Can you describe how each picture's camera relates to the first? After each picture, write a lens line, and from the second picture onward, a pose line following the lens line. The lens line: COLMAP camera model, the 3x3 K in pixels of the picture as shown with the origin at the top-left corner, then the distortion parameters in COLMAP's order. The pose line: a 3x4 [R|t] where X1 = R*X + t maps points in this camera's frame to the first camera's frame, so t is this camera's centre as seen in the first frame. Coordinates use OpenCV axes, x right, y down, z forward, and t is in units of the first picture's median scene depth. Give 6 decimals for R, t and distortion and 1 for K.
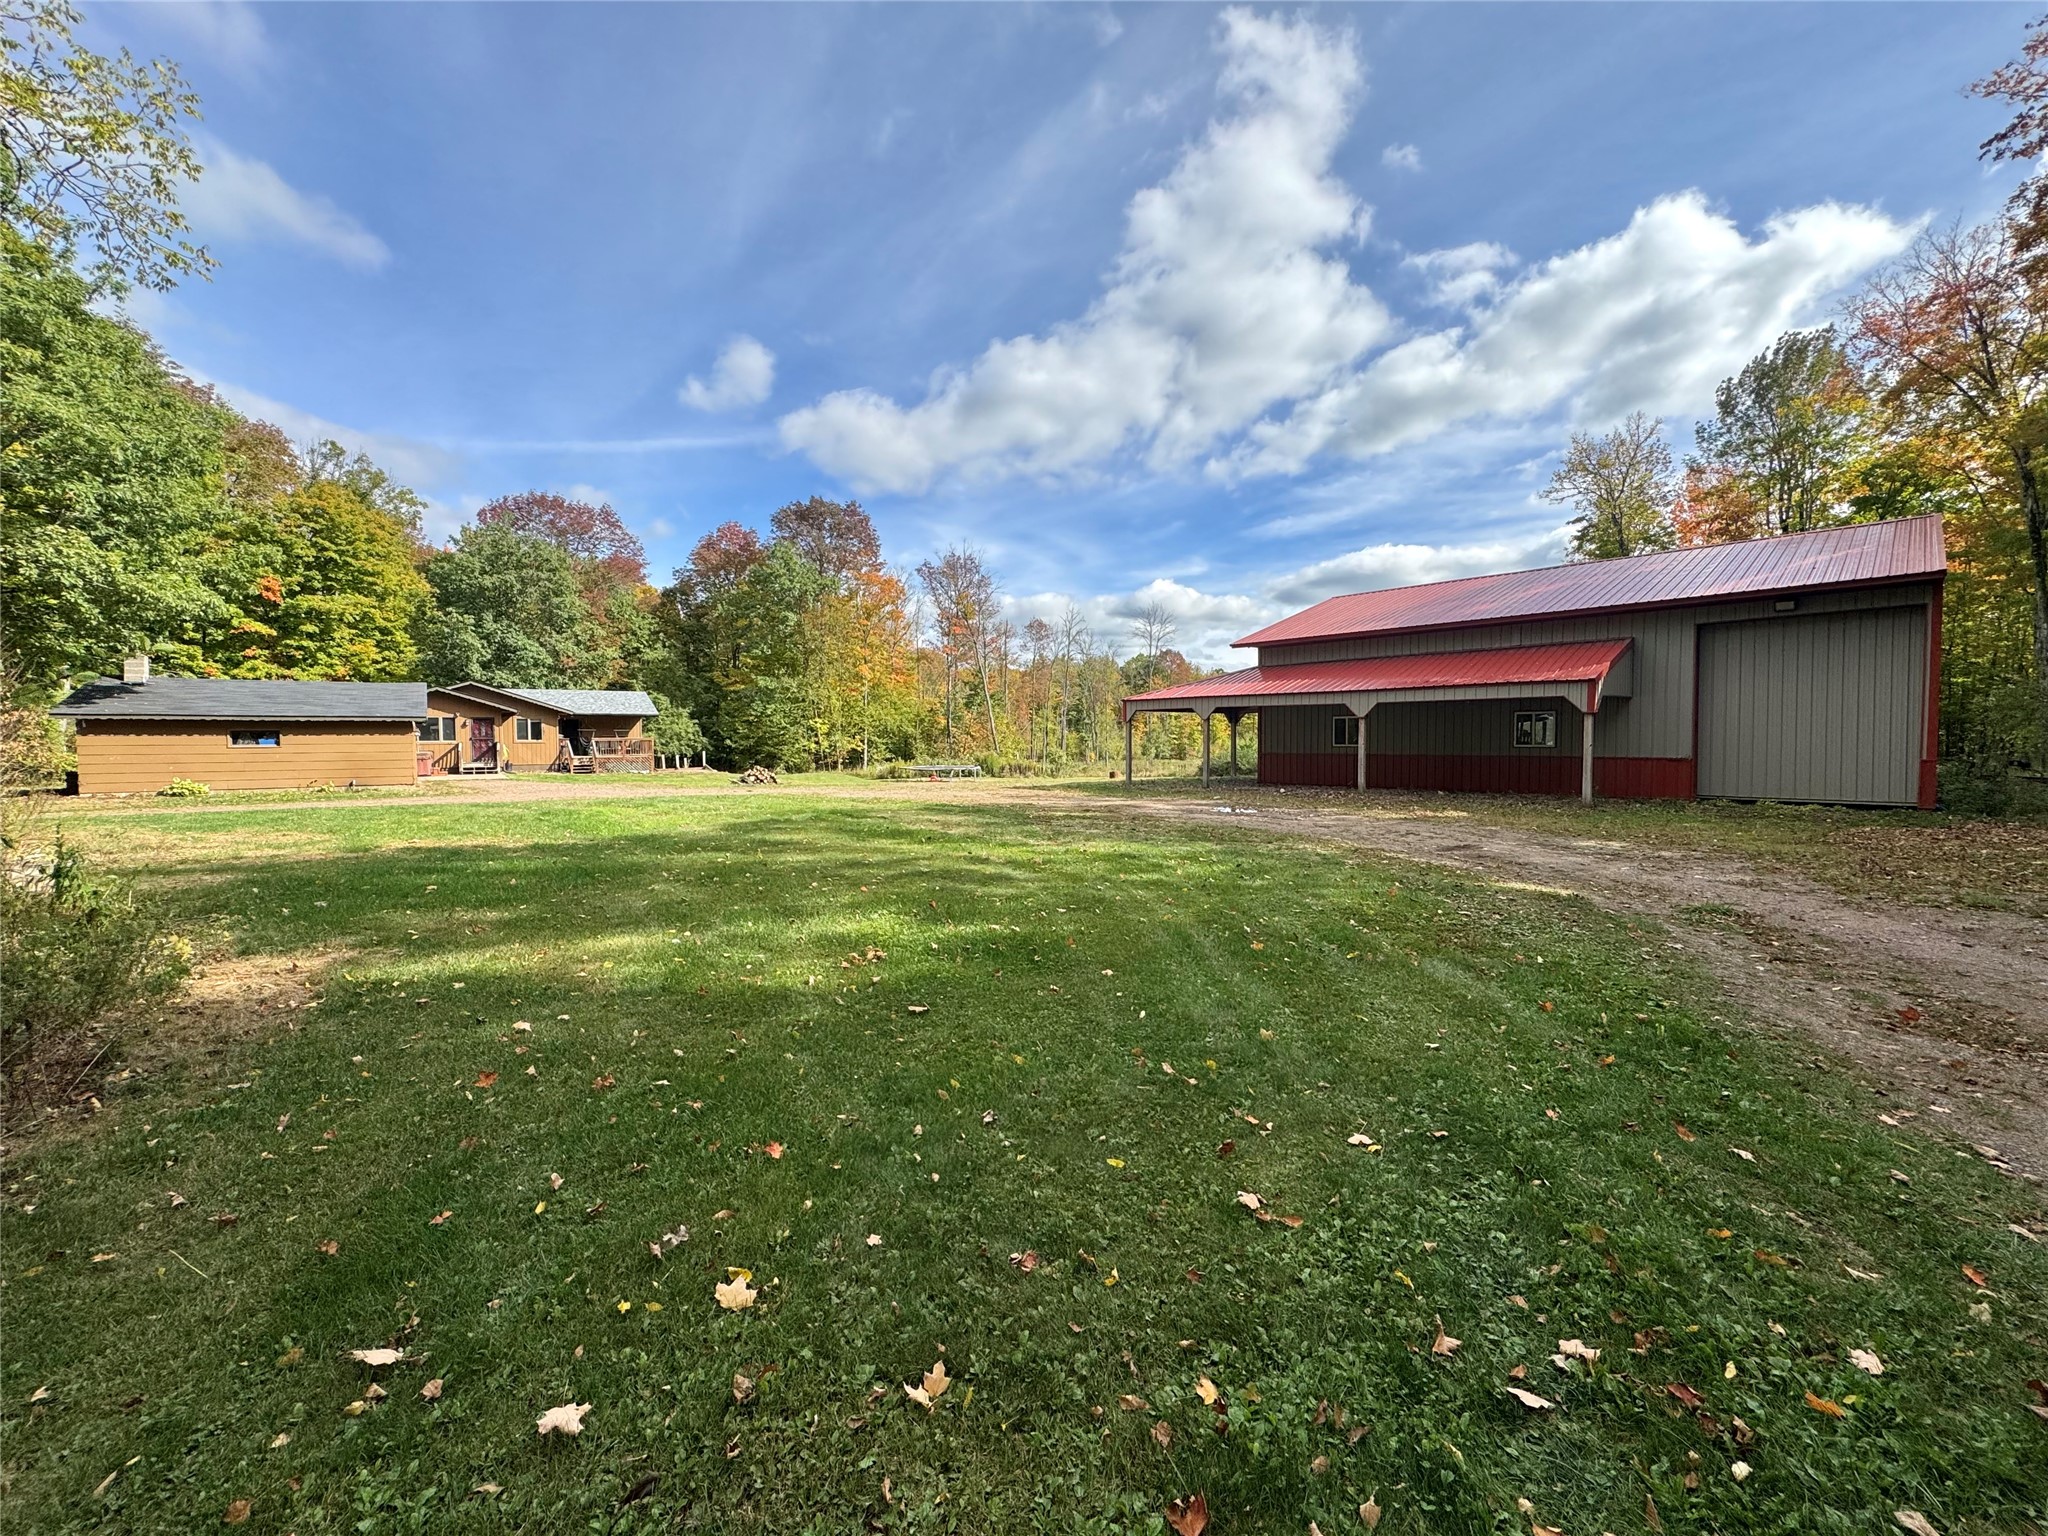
lens RADIAL K [[821.5, 0, 1024.0], [0, 821.5, 768.0], [0, 0, 1]] dist [-0.000296, -0.000230]
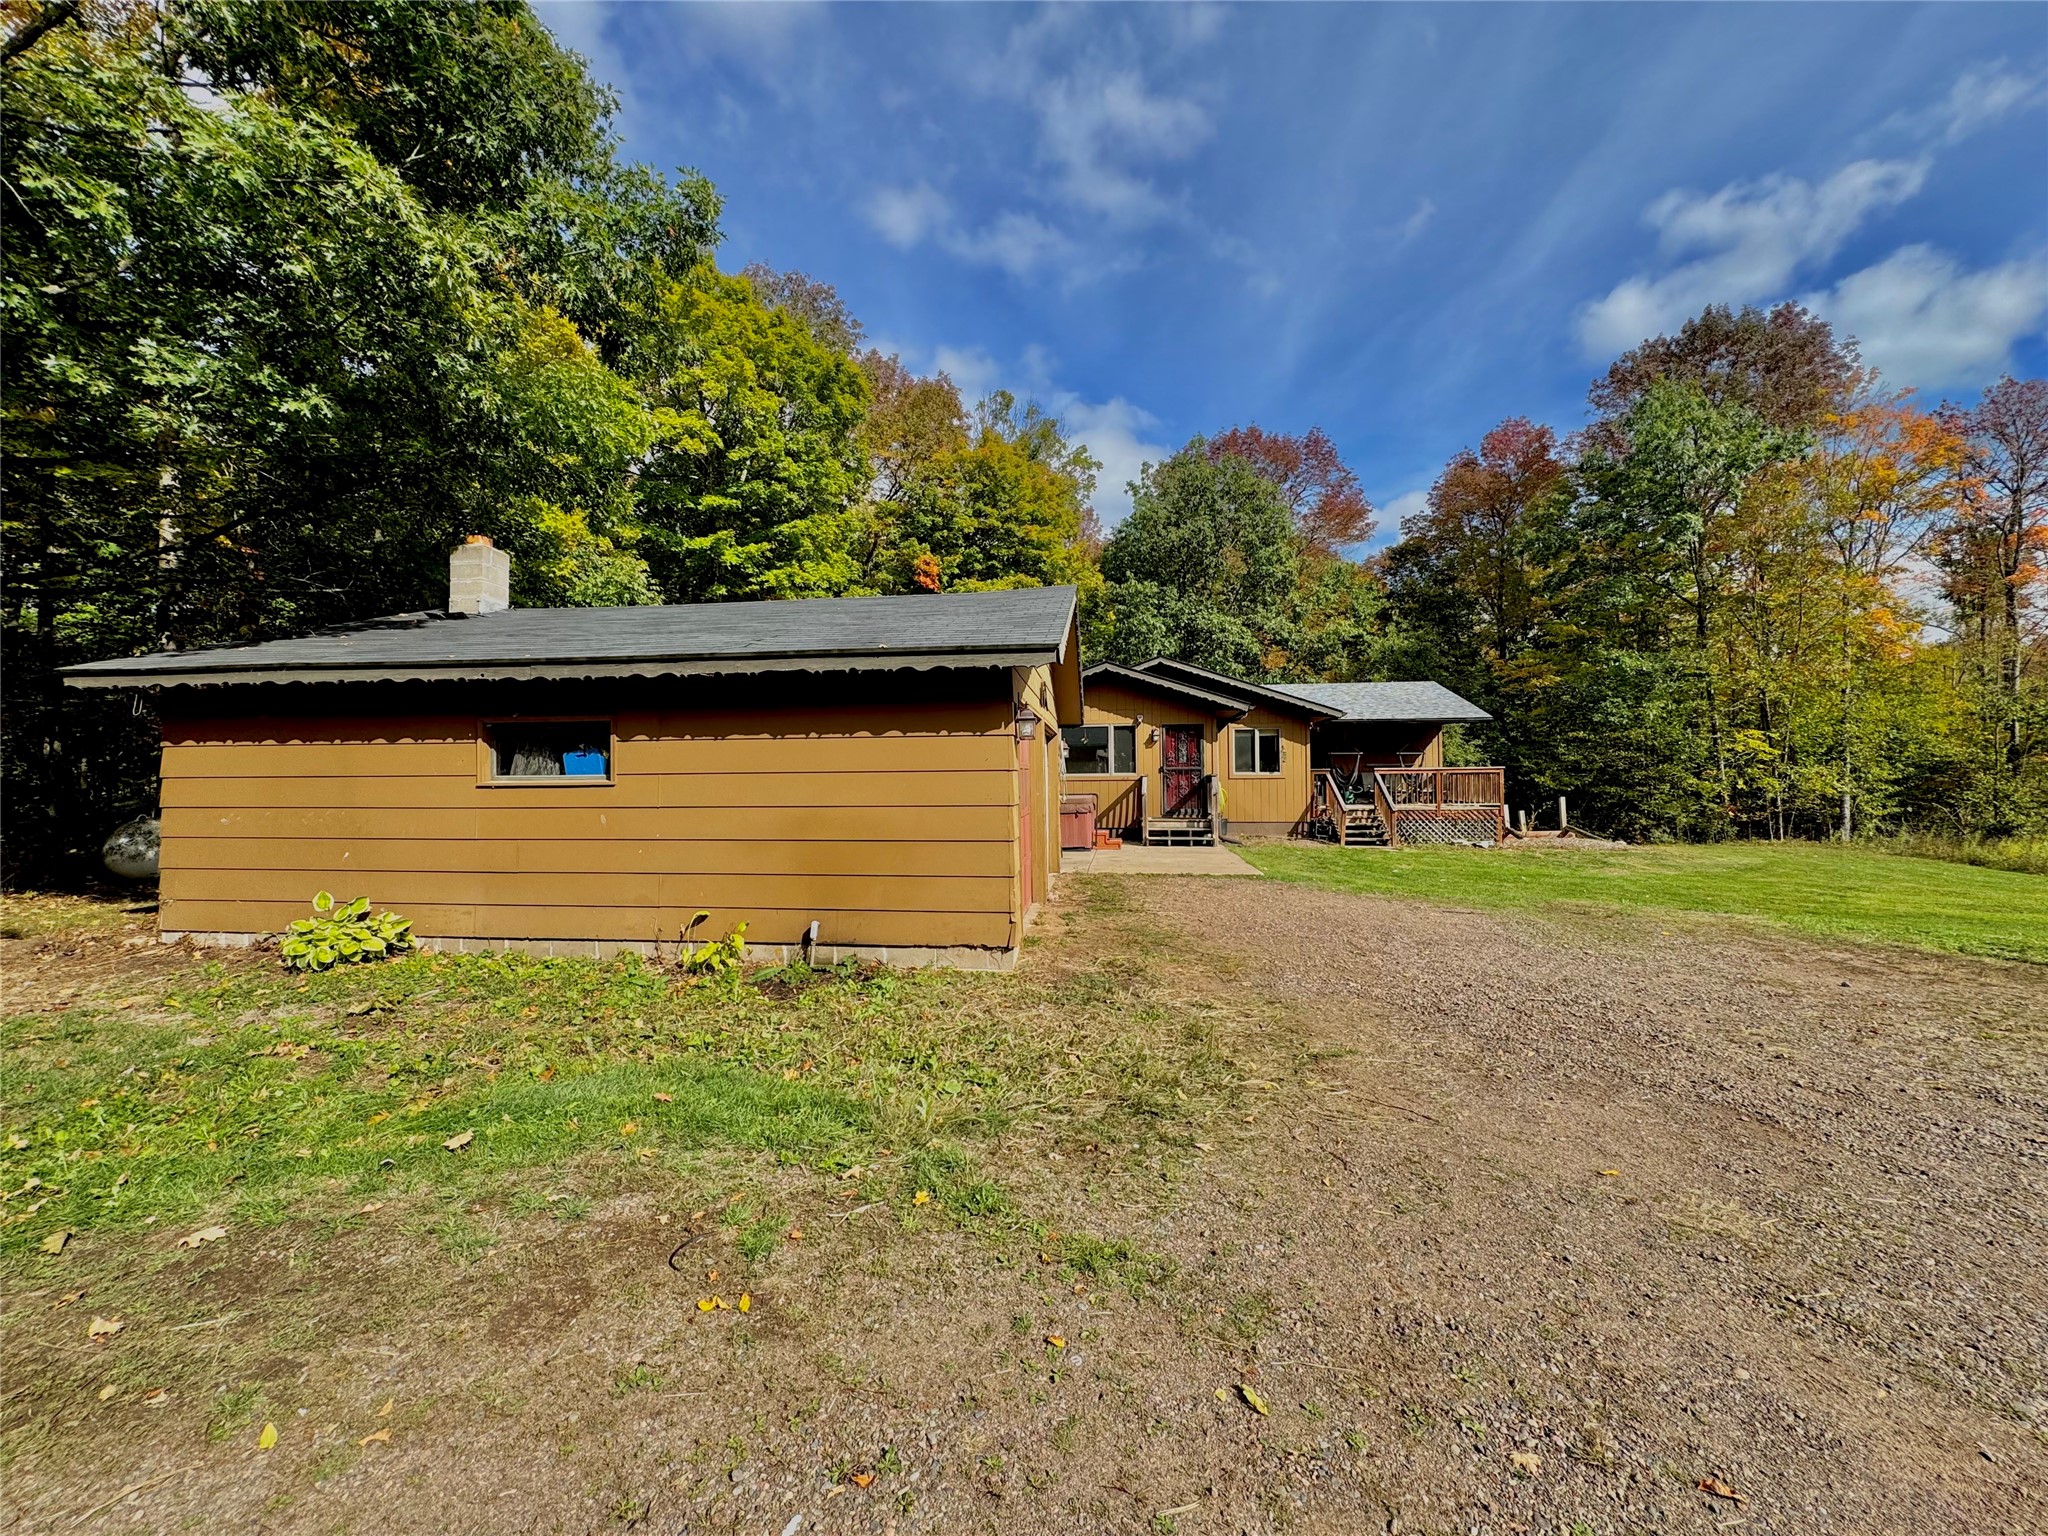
lens RADIAL K [[821.5, 0, 1024.0], [0, 821.5, 768.0], [0, 0, 1]] dist [-0.000296, -0.000230]
pose [[0.750173, -0.007142, -0.661203, -0.315558], [-0.024180, 0.998977, -0.038225, -0.011863], [0.660799, 0.044663, 0.749233, 0.444850]]
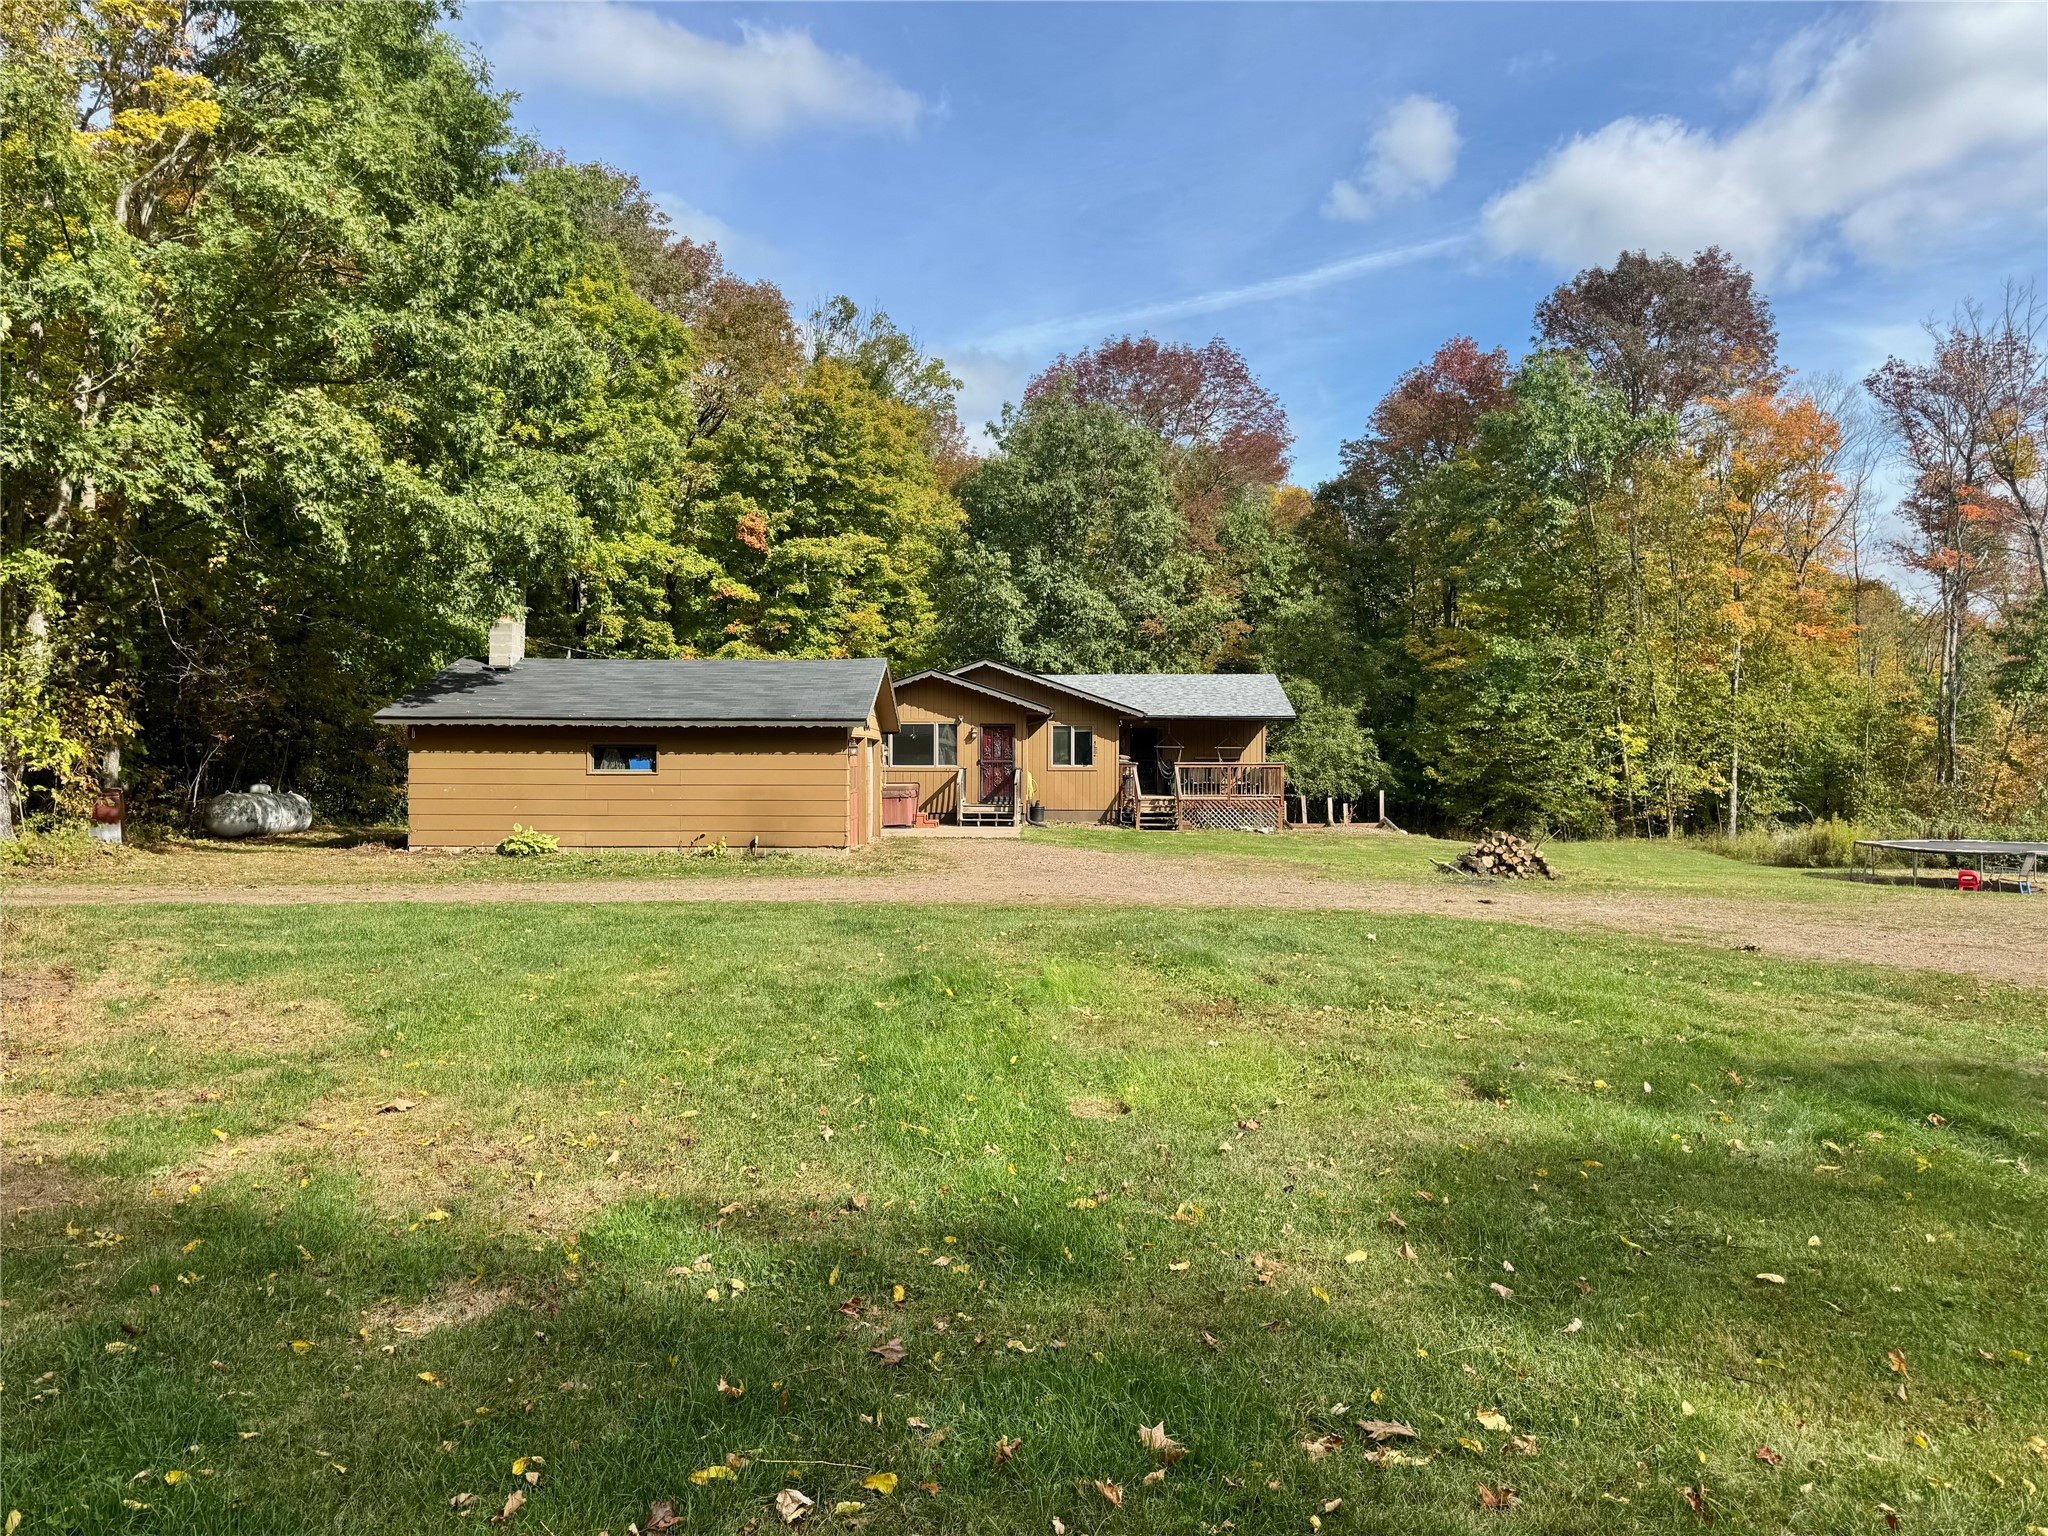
lens RADIAL K [[1437.2, 0, 1024.0], [0, 1437.2, 768.0], [0, 0, 1]] dist [0.076155, -0.002492]
pose [[0.815003, 0.010128, -0.579368, -0.062277], [-0.029609, 0.999269, -0.024182, -0.006567], [0.578699, 0.036863, 0.814707, 0.168579]]
